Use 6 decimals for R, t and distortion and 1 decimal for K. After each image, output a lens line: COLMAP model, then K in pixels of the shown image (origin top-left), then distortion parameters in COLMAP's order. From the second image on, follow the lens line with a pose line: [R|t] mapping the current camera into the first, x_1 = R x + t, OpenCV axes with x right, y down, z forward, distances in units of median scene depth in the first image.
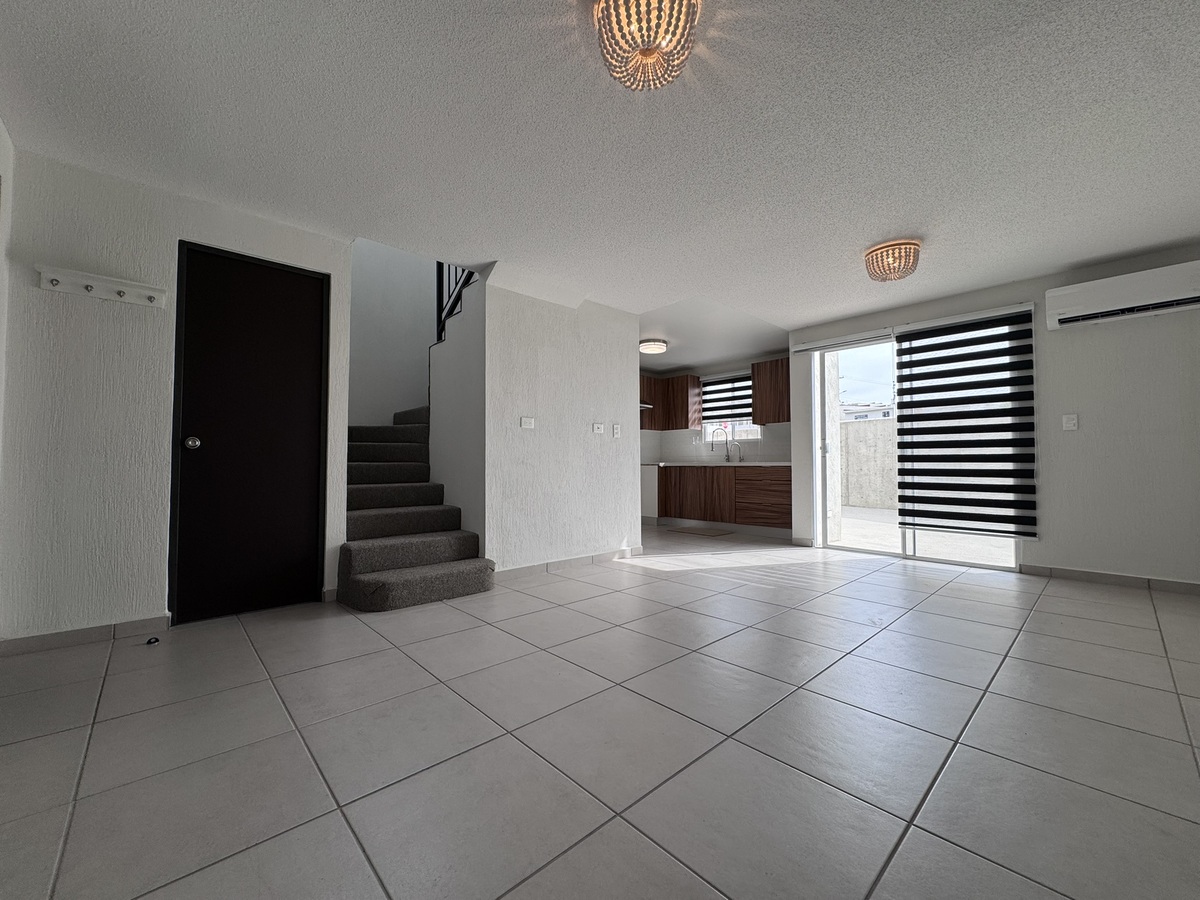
lens RADIAL K [[480.2, 0, 599.0], [0, 480.2, 448.6], [0, 0, 1]] dist [-0.002286, 0.000679]
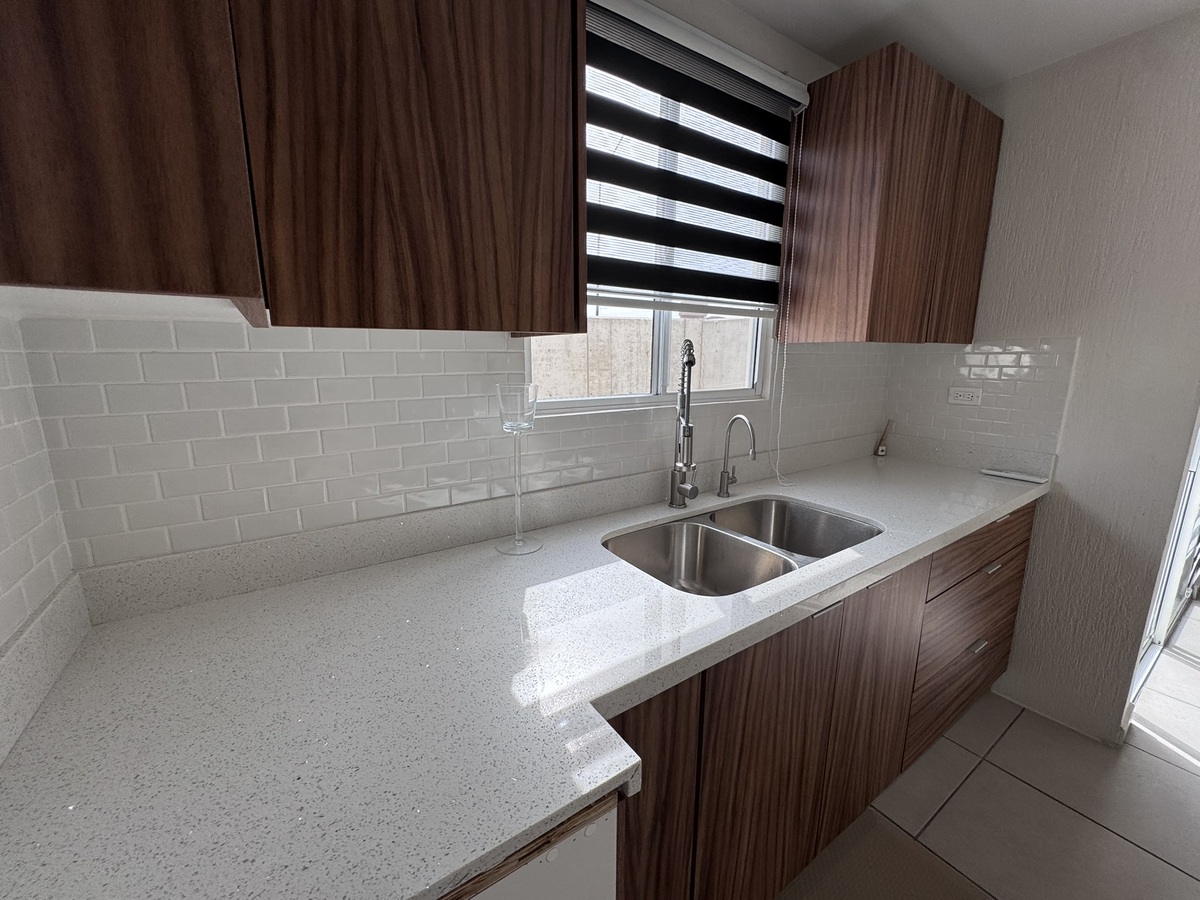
lens RADIAL K [[481.1, 0, 596.4], [0, 481.1, 448.2], [0, 0, 1]] dist [0.000911, 0.000049]
pose [[0.154316, -0.192647, 0.969058, 0.083421], [-0.039707, 0.978805, 0.200908, -0.055079], [-0.987223, -0.069482, 0.143396, 1.468984]]
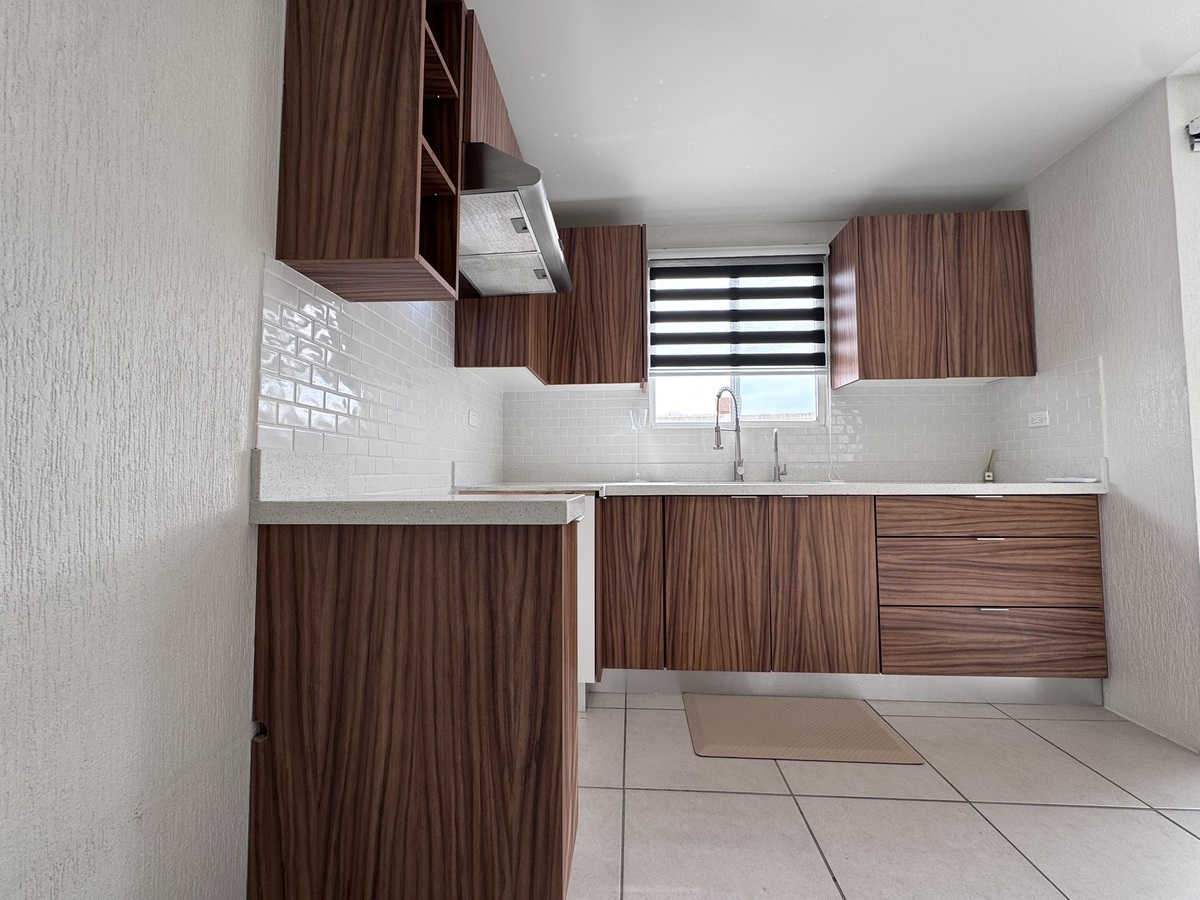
lens RADIAL K [[480.2, 0, 599.0], [0, 480.2, 448.6], [0, 0, 1]] dist [-0.002286, 0.000679]
pose [[0.724647, 0.029295, 0.688497, -0.103657], [-0.020702, 0.999570, -0.020743, 0.020222], [-0.688809, 0.000778, 0.724942, 1.171727]]
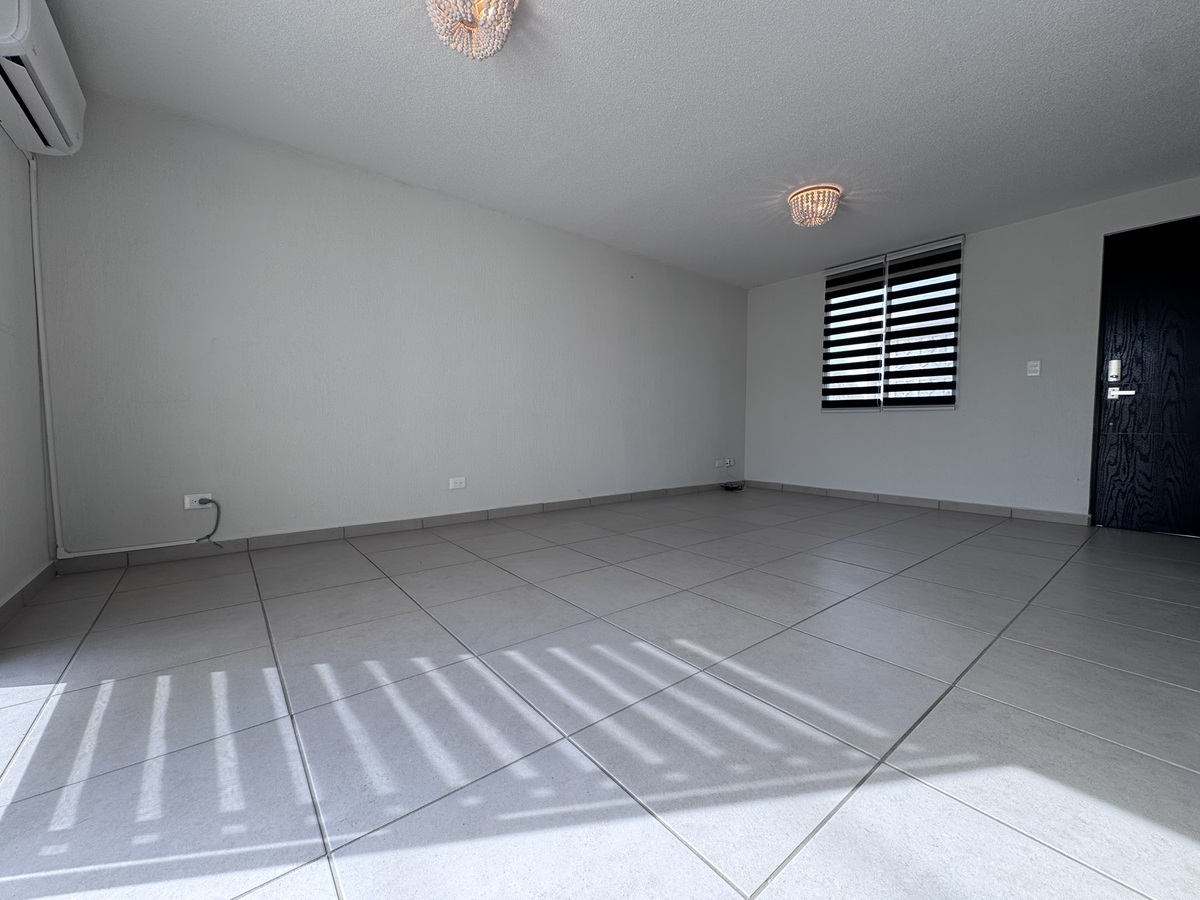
lens RADIAL K [[480.2, 0, 599.0], [0, 480.2, 448.6], [0, 0, 1]] dist [-0.002286, 0.000679]
pose [[-0.997093, -0.008506, 0.075718, 0.300317], [-0.006762, 0.999707, 0.023263, 0.061777], [-0.075894, 0.022684, -0.996858, 1.084692]]
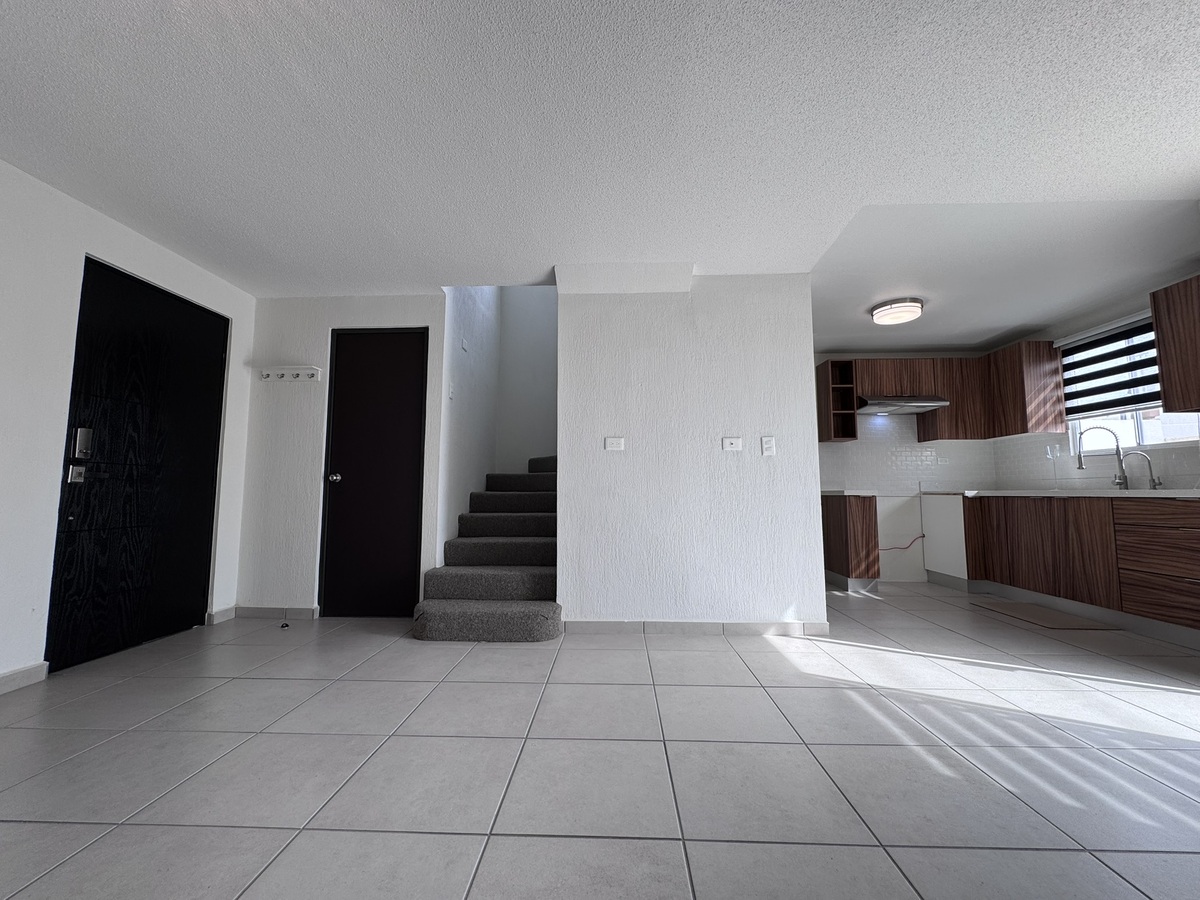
lens RADIAL K [[480.2, 0, 599.0], [0, 480.2, 448.6], [0, 0, 1]] dist [-0.002286, 0.000679]
pose [[0.707964, -0.064175, -0.703327, 0.340120], [0.023878, 0.997469, -0.066978, 0.007527], [0.705845, 0.030624, 0.707704, 0.327352]]
